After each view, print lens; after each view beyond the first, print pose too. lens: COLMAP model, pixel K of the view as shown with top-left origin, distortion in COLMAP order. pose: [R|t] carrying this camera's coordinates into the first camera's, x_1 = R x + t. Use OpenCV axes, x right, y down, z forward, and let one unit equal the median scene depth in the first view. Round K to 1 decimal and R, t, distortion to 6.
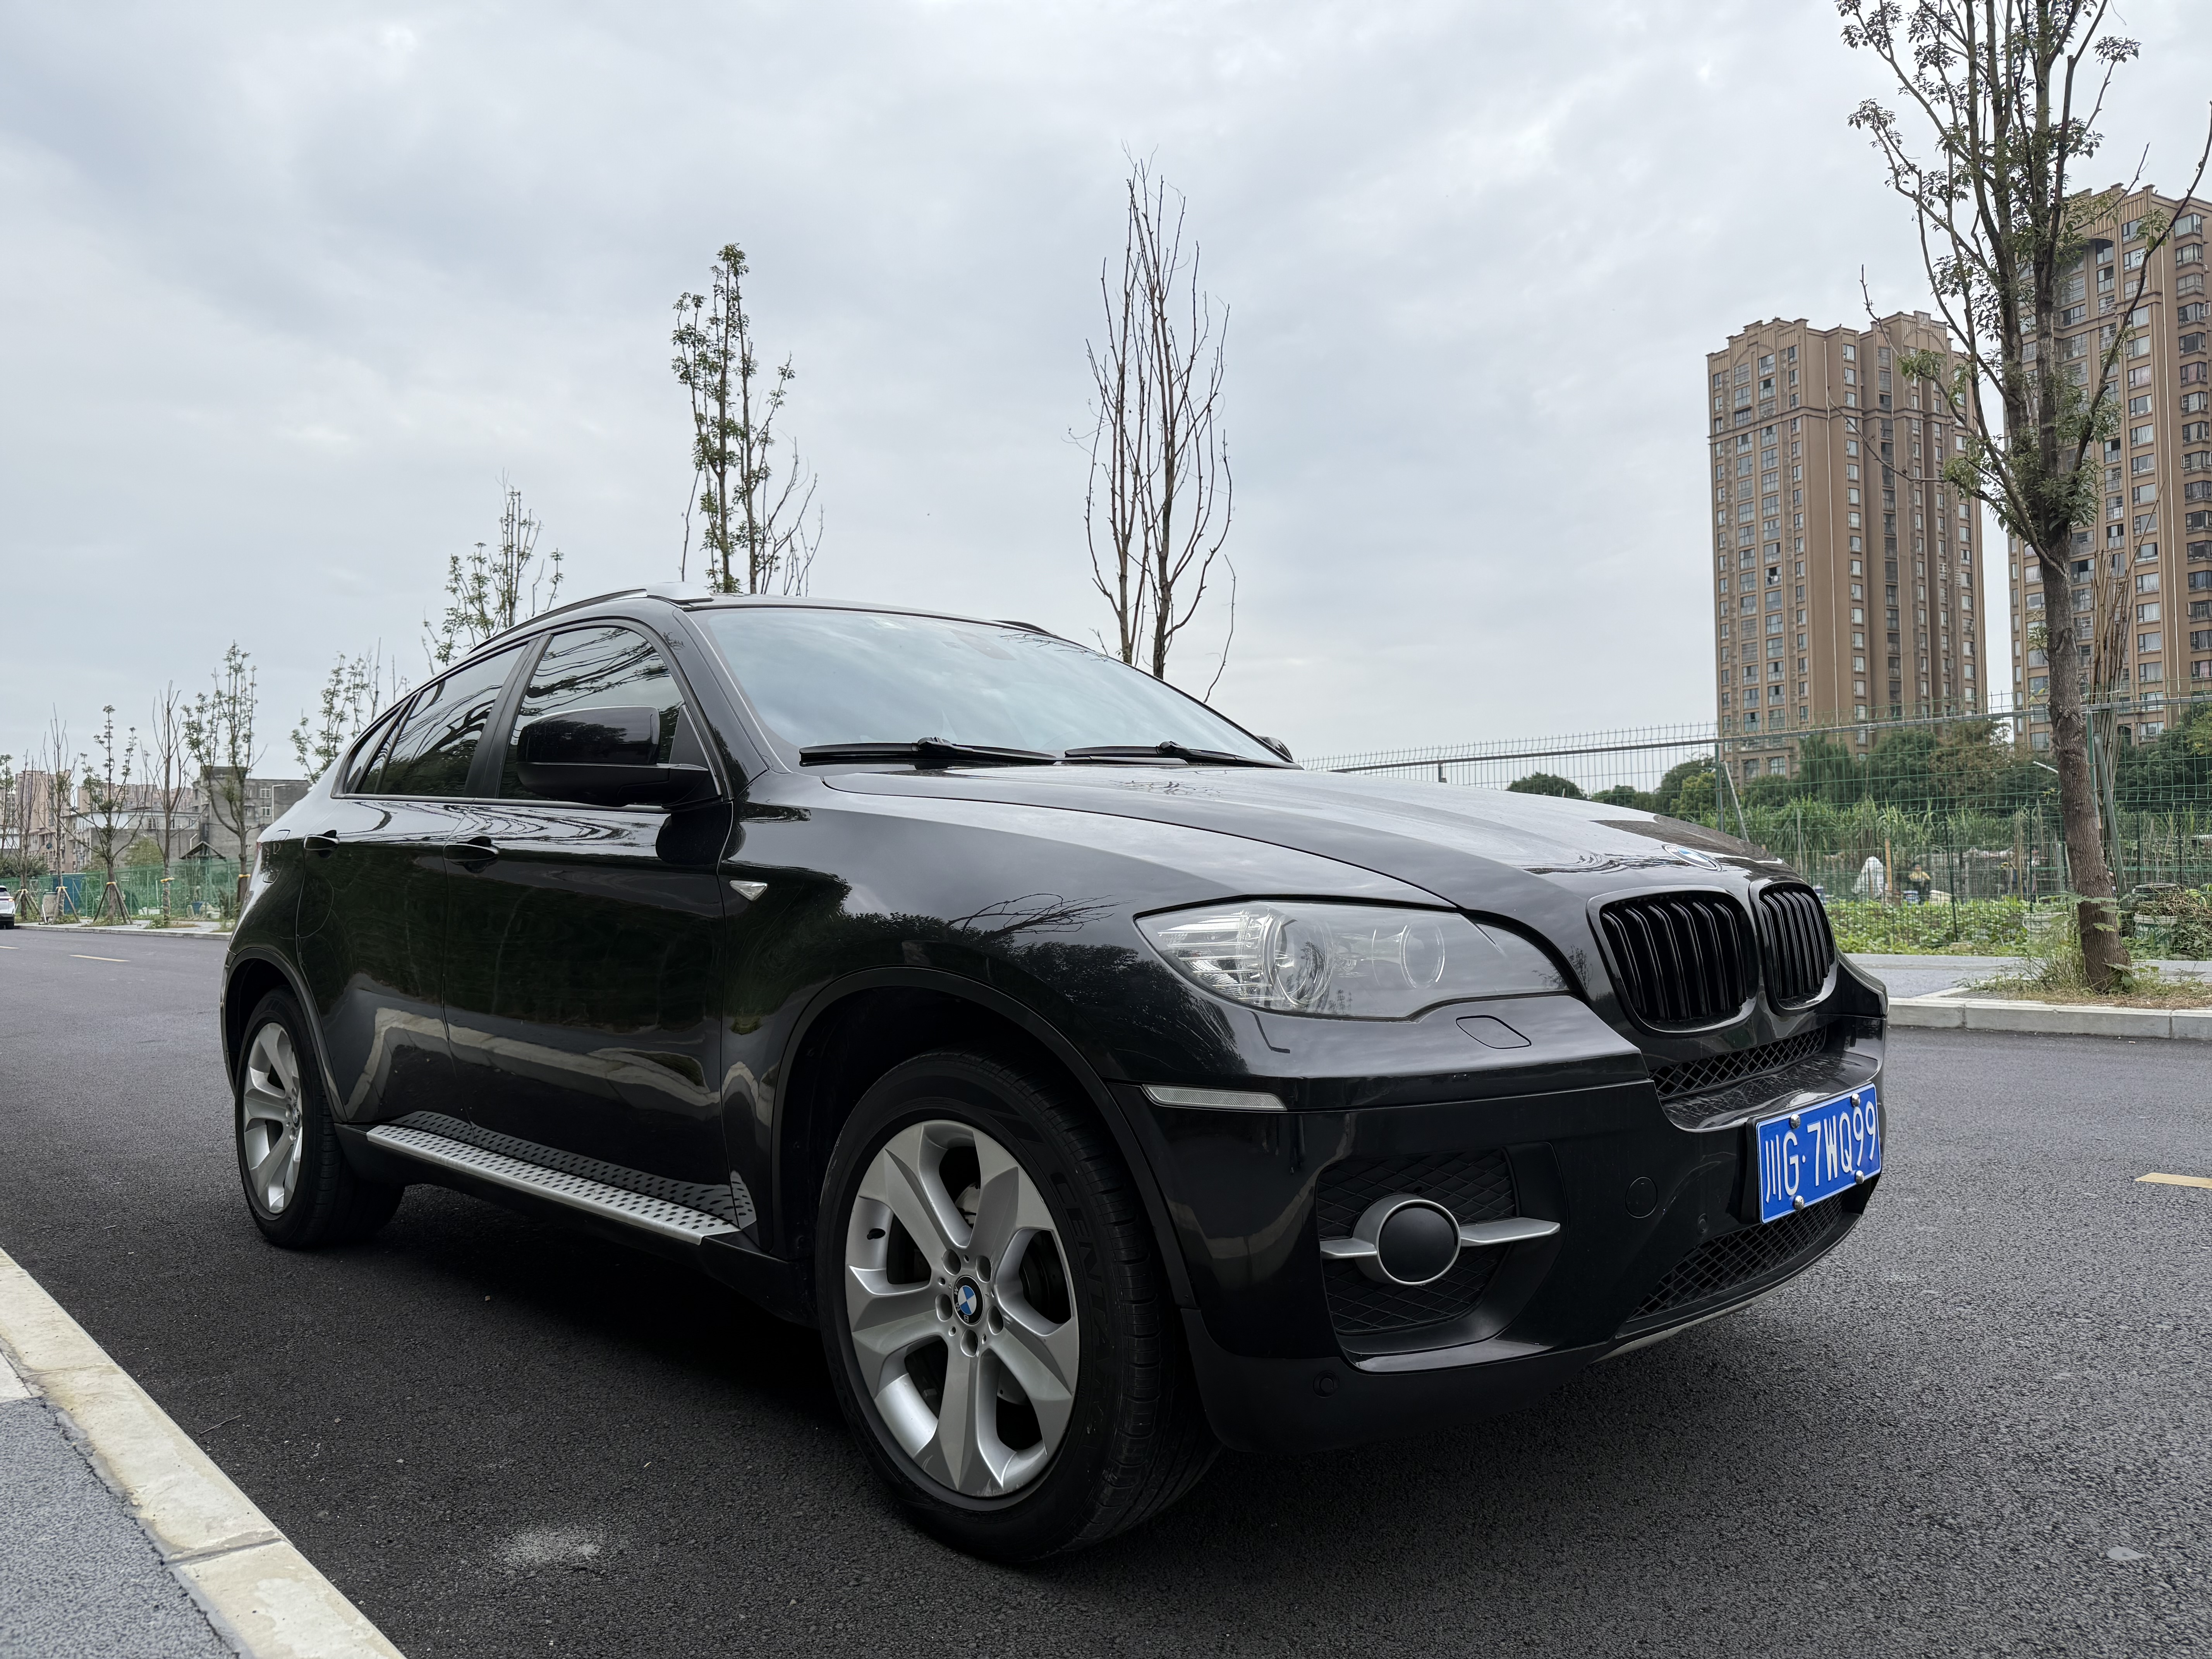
lens RADIAL K [[1532.0, 0, 1127.1], [0, 1532.0, 813.4], [0, 0, 1]] dist [0.031149, -0.048330]
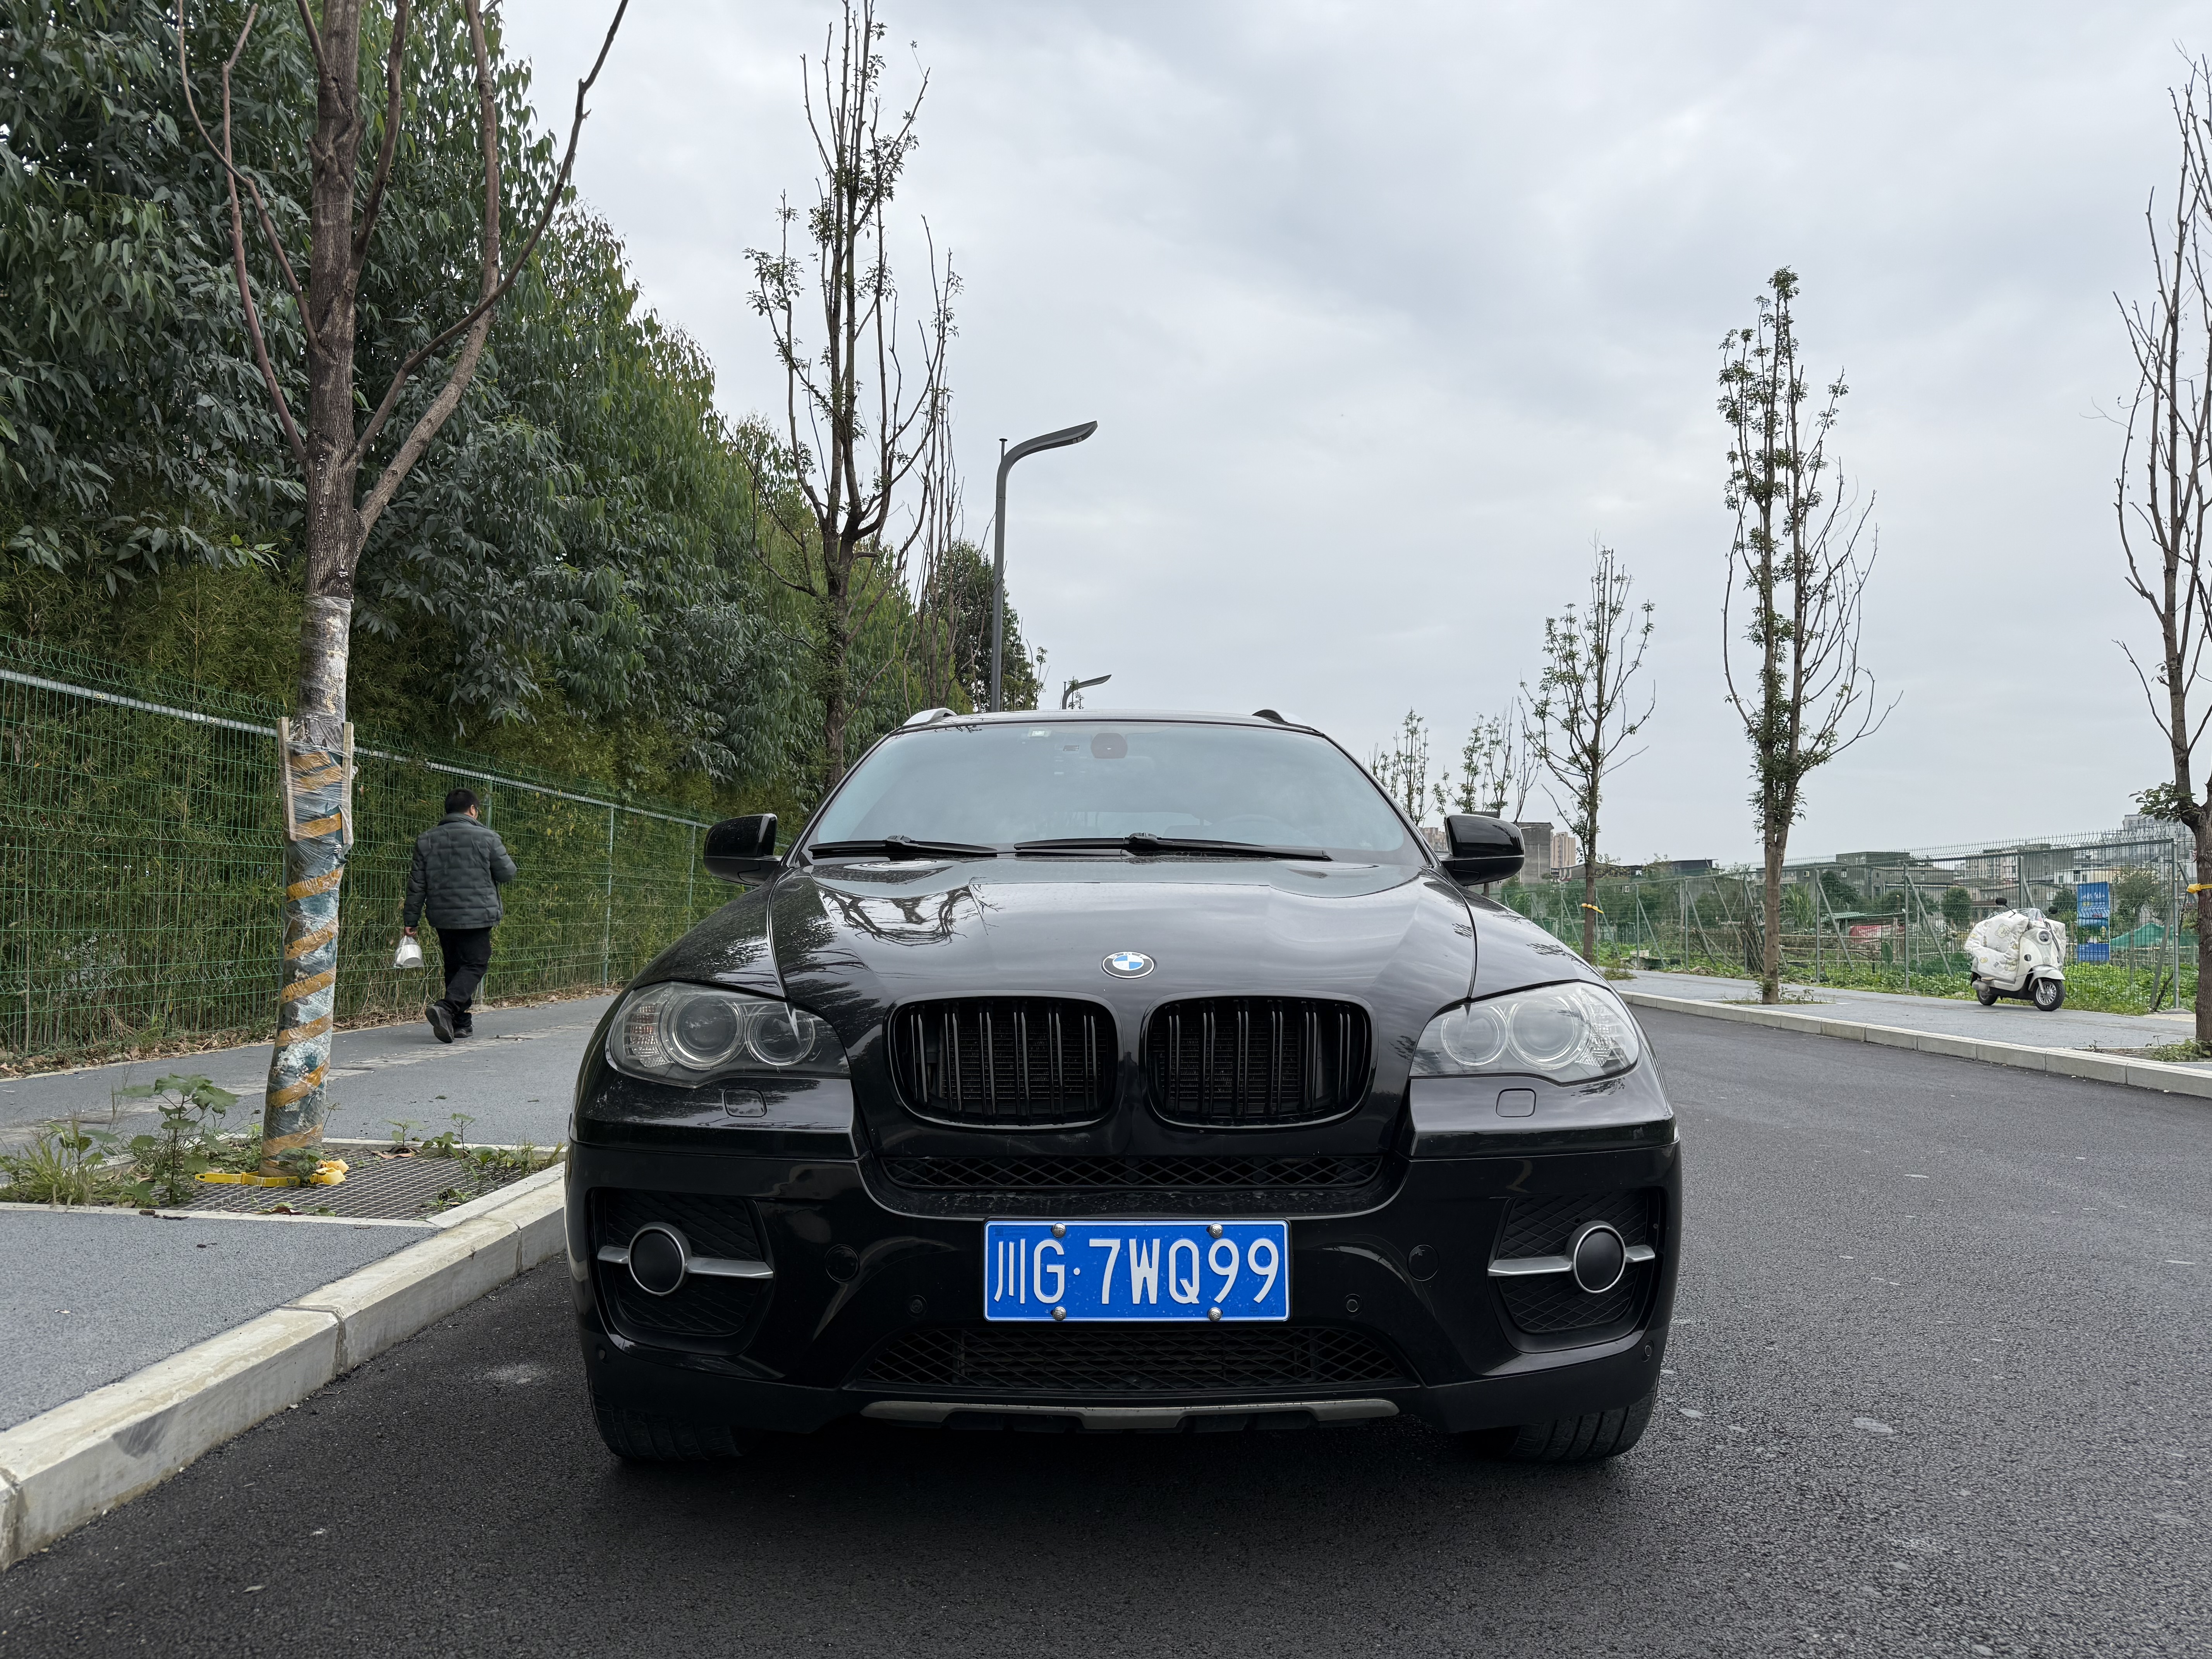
lens RADIAL K [[1532.0, 0, 1127.1], [0, 1532.0, 813.4], [0, 0, 1]] dist [0.031149, -0.048330]
pose [[0.722312, -0.017889, -0.691336, 0.109095], [0.000299, 0.999673, -0.025555, -0.004578], [0.691567, 0.018252, 0.722082, 0.027504]]
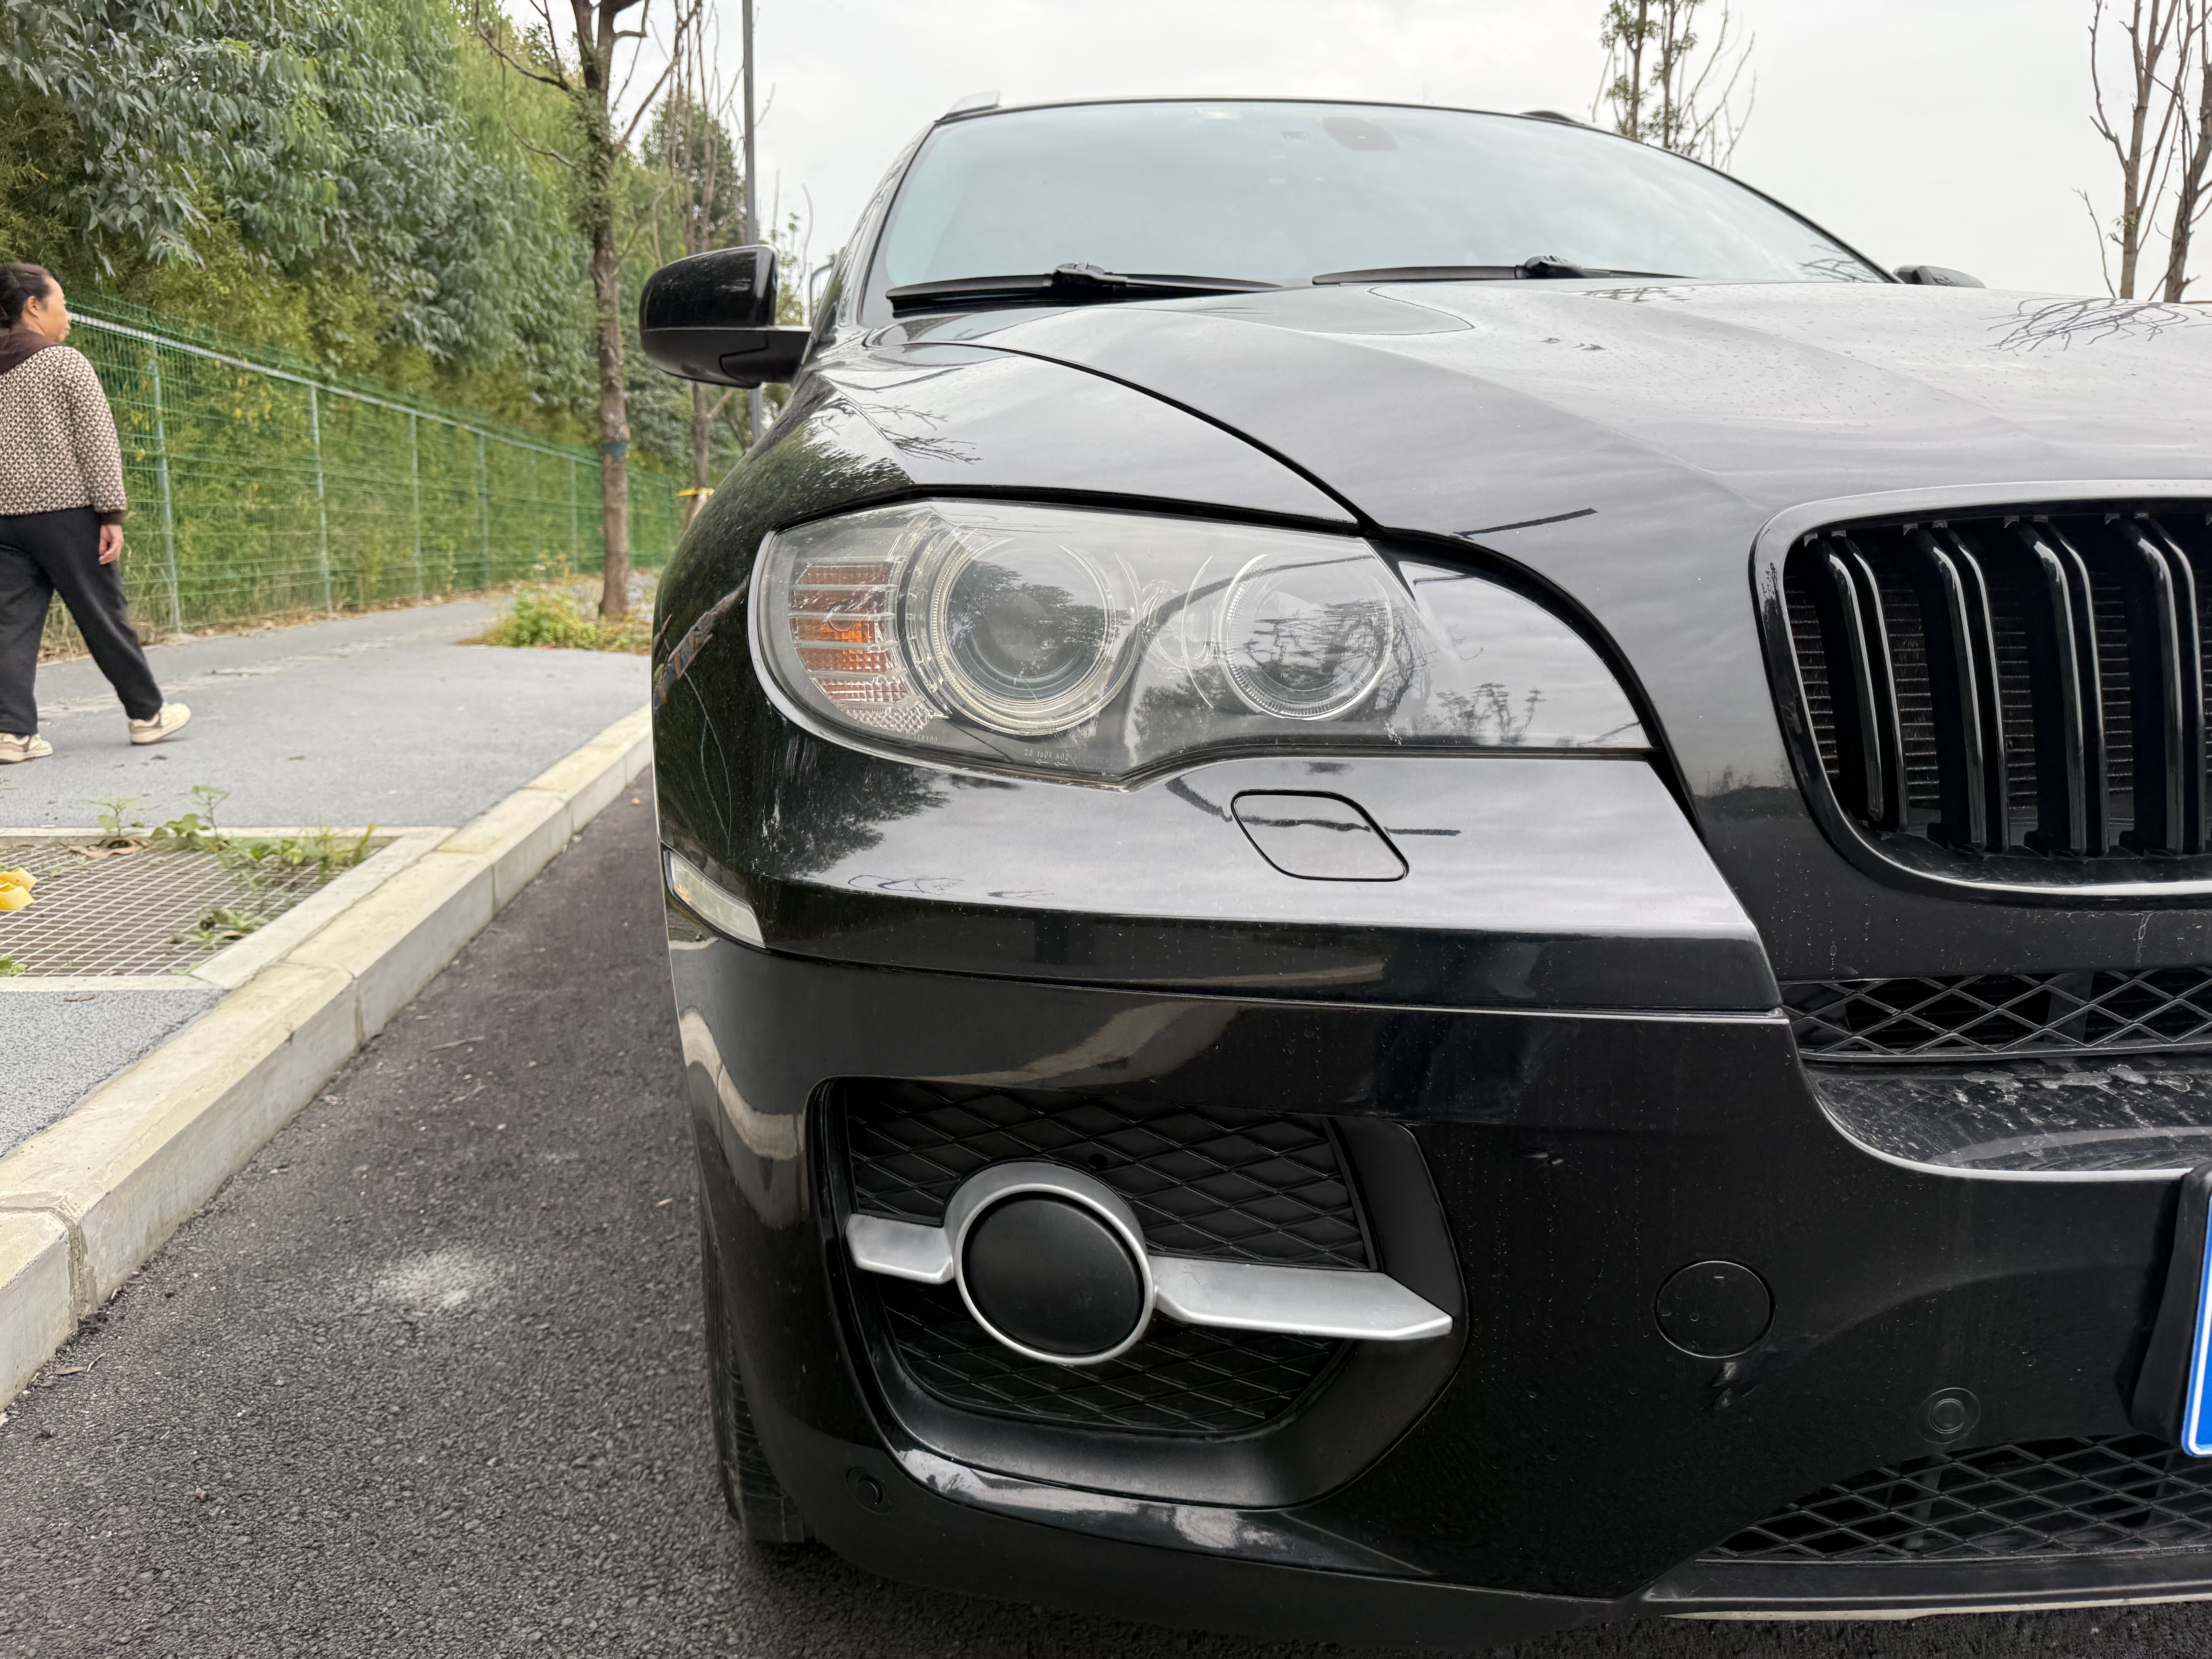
lens RADIAL K [[1570.3, 0, 1073.8], [0, 1570.3, 820.7], [0, 0, 1]] dist [-0.013915, -0.007605]
pose [[0.808379, 0.126487, -0.574913, 0.035228], [0.004367, 0.975327, 0.220723, 0.004056], [0.588647, -0.180938, 0.787881, 0.053632]]
